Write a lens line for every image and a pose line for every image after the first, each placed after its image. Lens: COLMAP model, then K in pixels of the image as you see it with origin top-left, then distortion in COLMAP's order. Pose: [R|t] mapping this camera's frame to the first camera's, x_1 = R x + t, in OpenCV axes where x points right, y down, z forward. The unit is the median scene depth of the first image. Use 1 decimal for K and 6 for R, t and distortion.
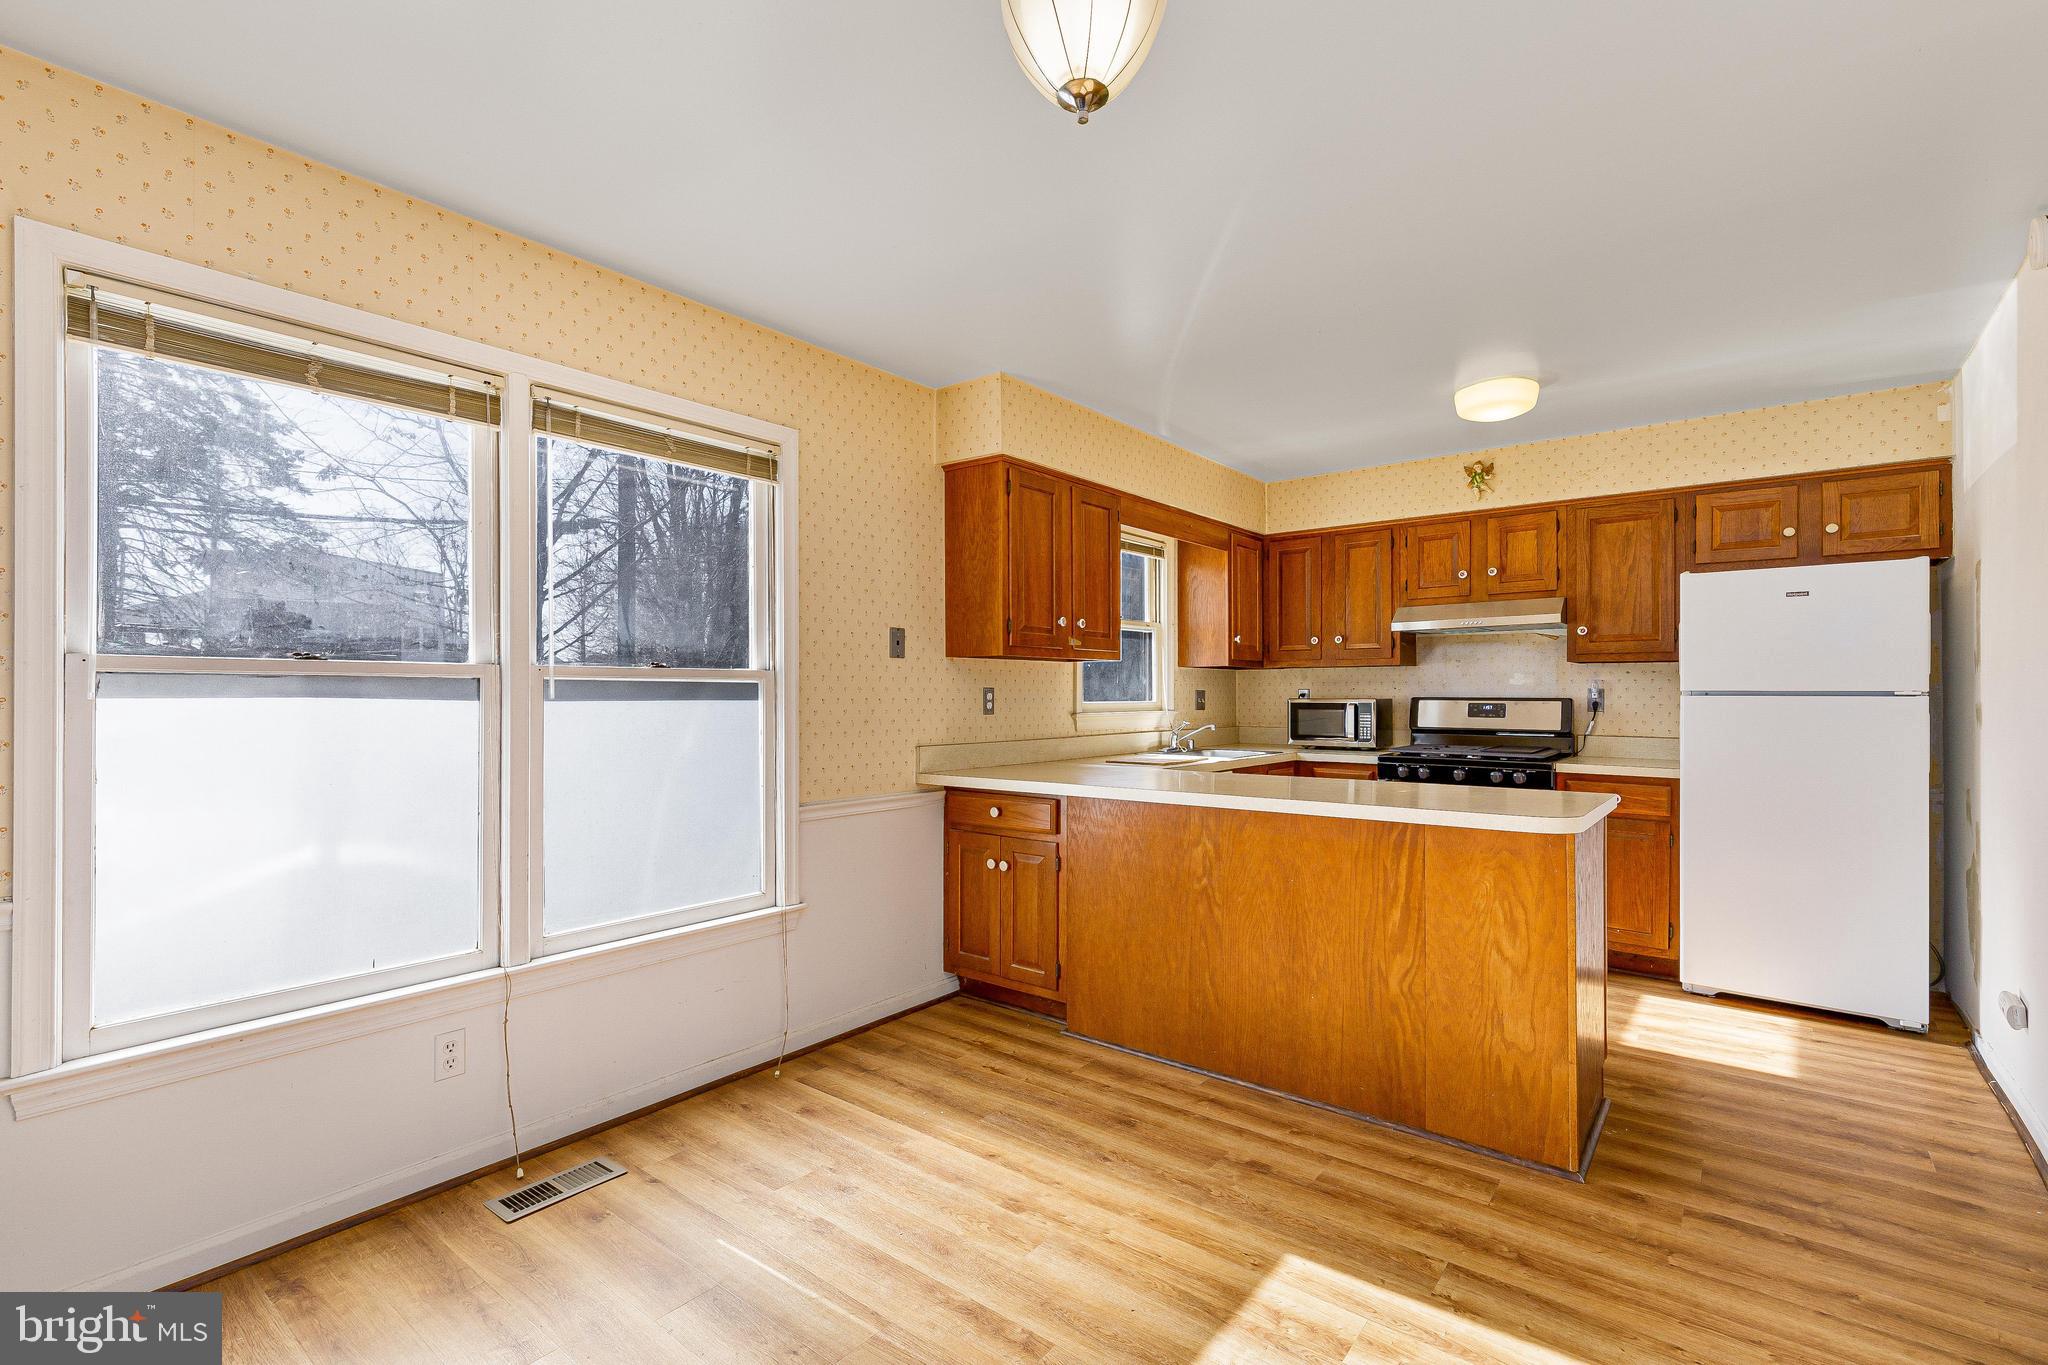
lens RADIAL K [[927.2, 0, 1026.6], [0, 927.2, 690.0], [0, 0, 1]] dist [0.011346, -0.001955]
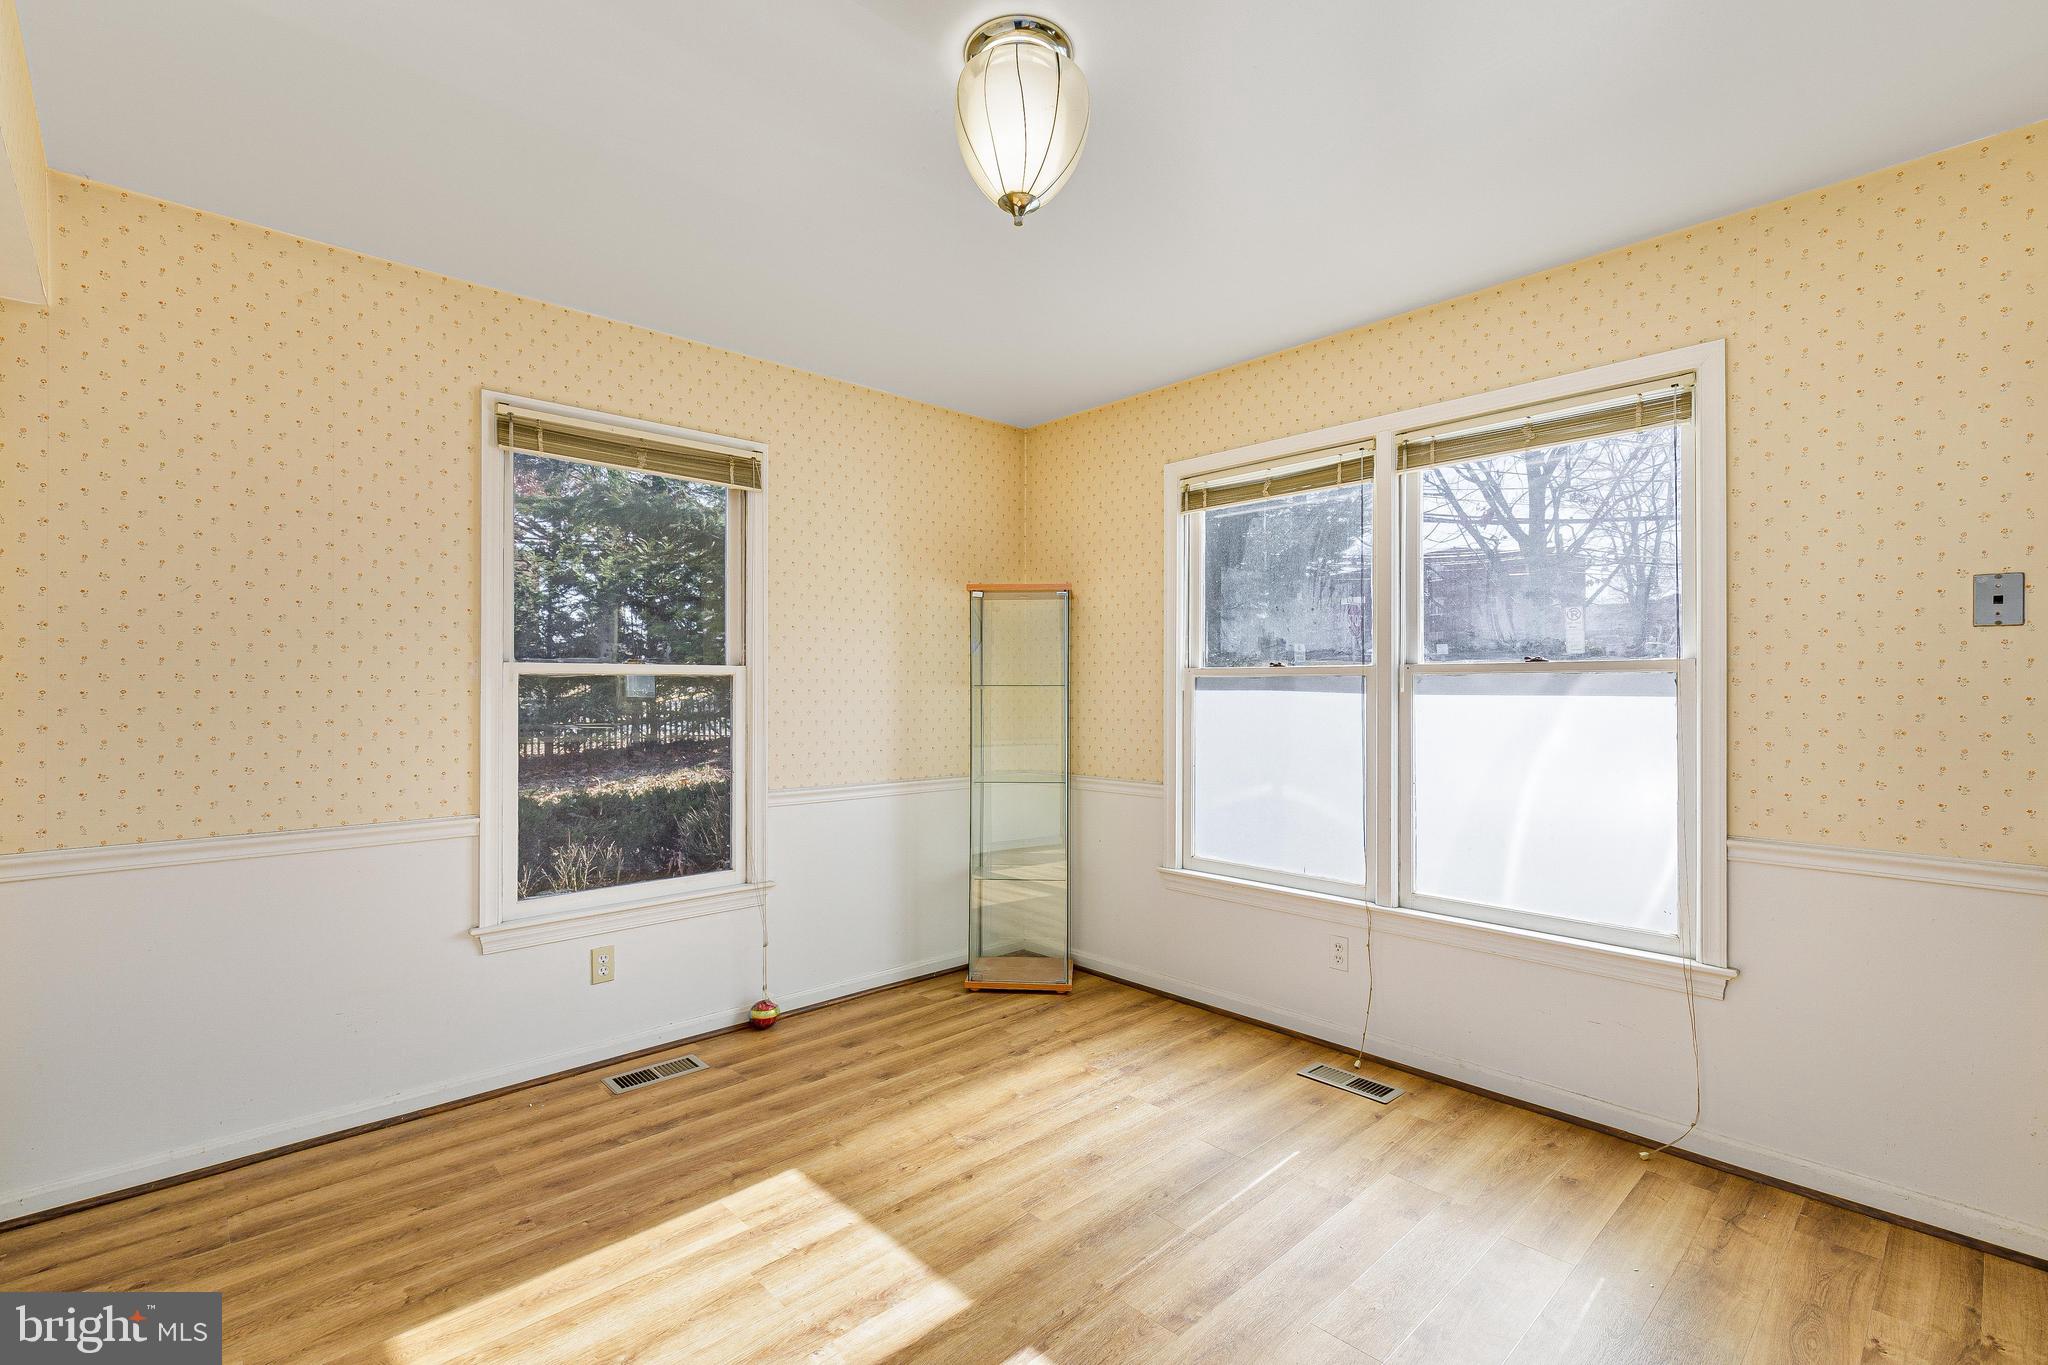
lens RADIAL K [[927.2, 0, 1015.5], [0, 927.2, 673.5], [0, 0, 1]] dist [0.011346, -0.001955]
pose [[-0.153673, -0.015808, -0.987995, 0.532603], [0.001748, 0.999866, -0.016269, 0.003138], [0.988120, -0.004228, -0.153625, 0.494285]]
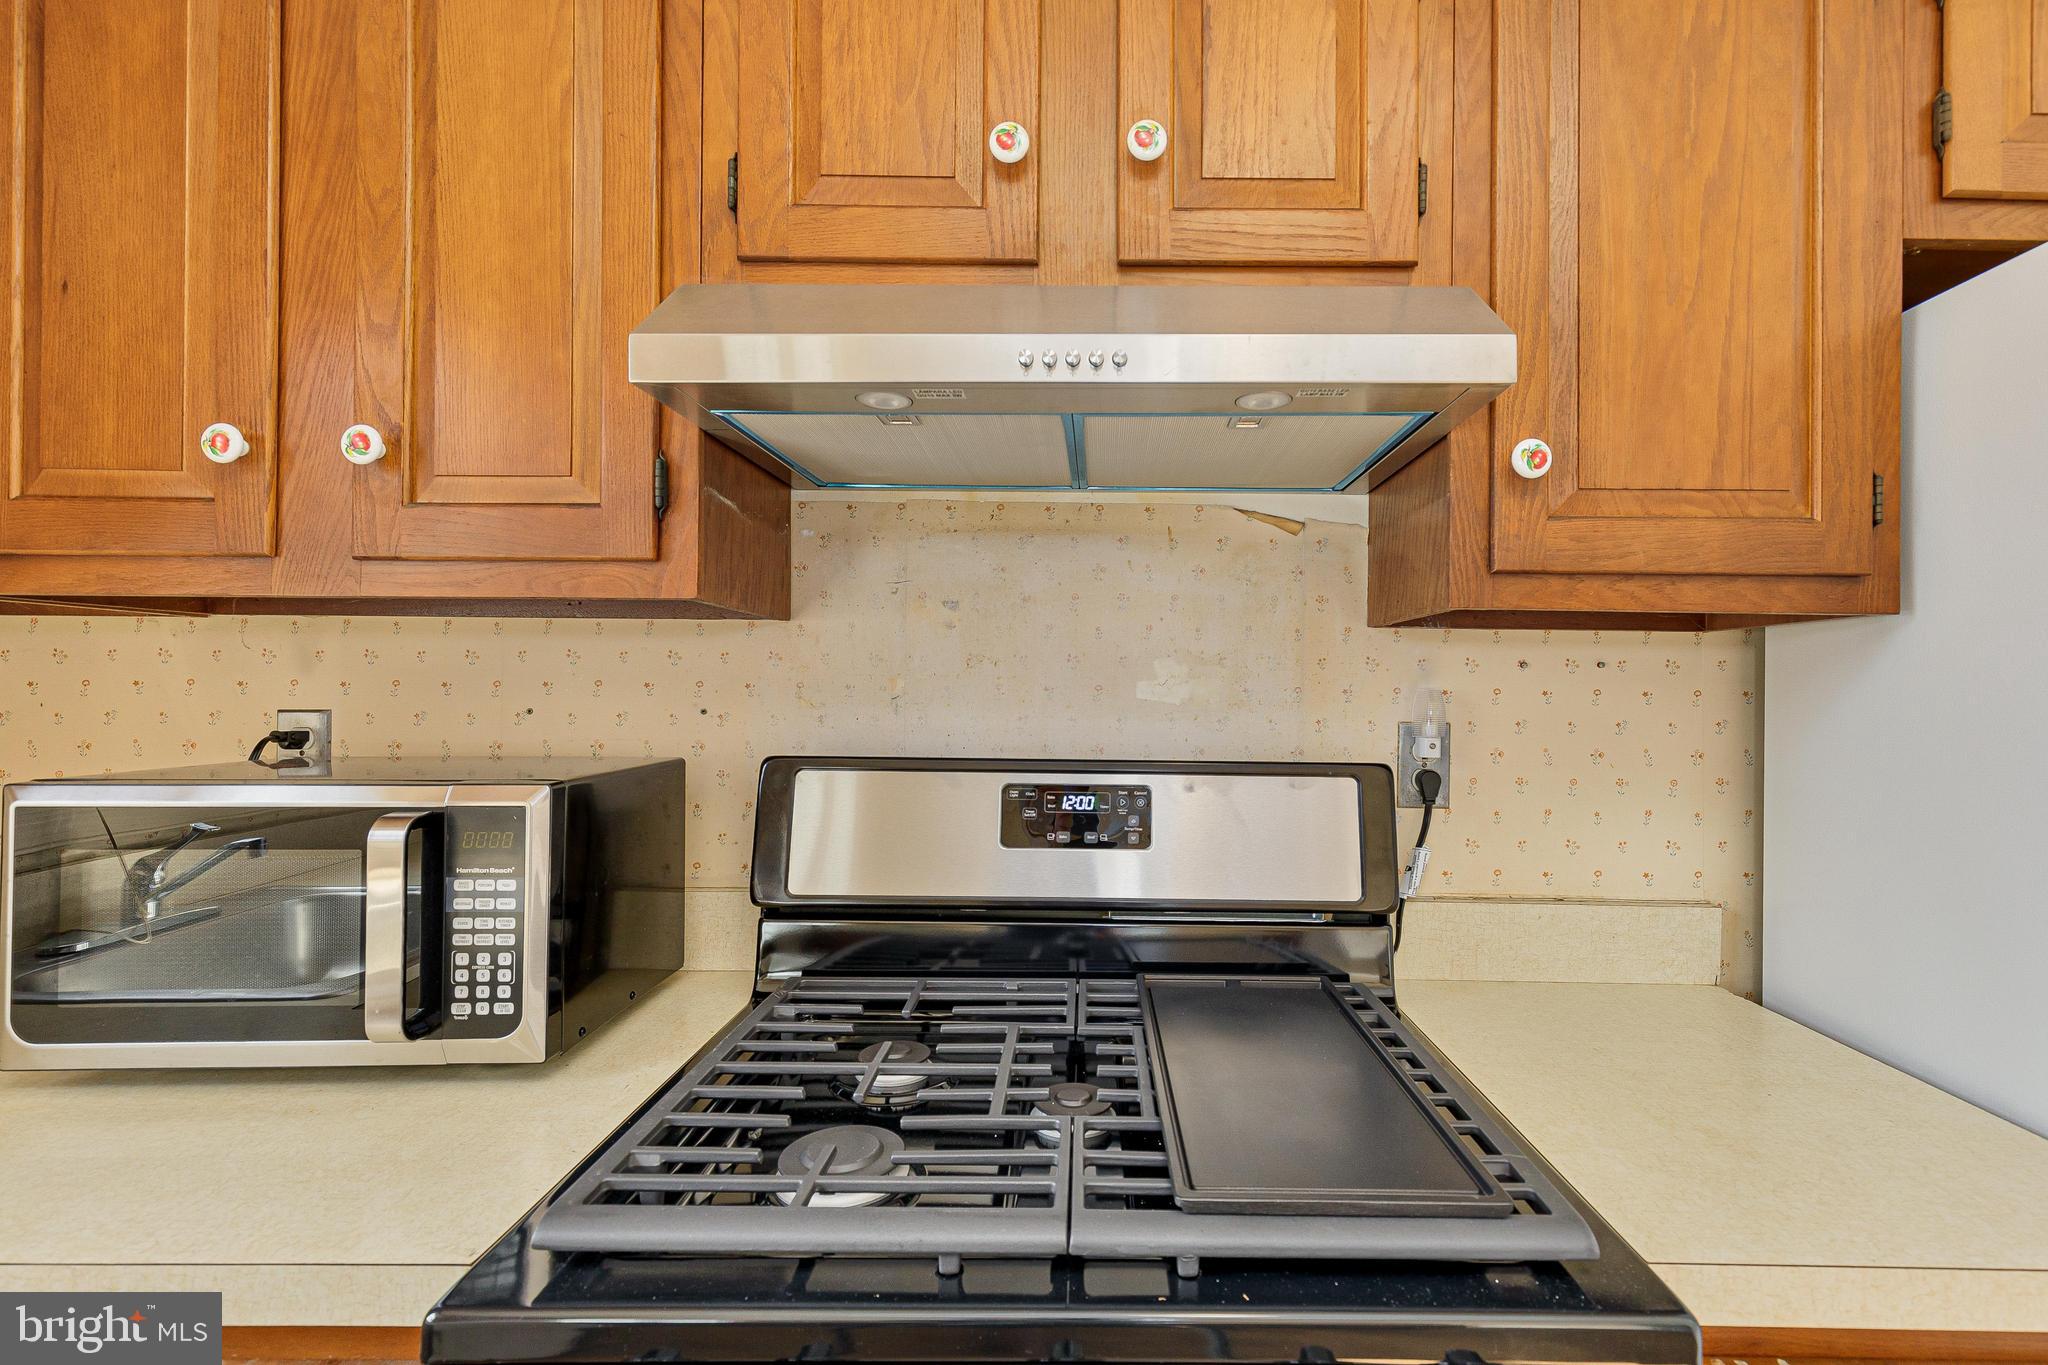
lens RADIAL K [[927.2, 0, 1088.7], [0, 927.2, 684.4], [0, 0, 1]] dist [0.011346, -0.001955]
pose [[0.778275, 0.011753, 0.627814, 0.487094], [-0.012134, 0.999920, -0.003677, -0.013458], [-0.627807, -0.004756, 0.778355, 1.131012]]
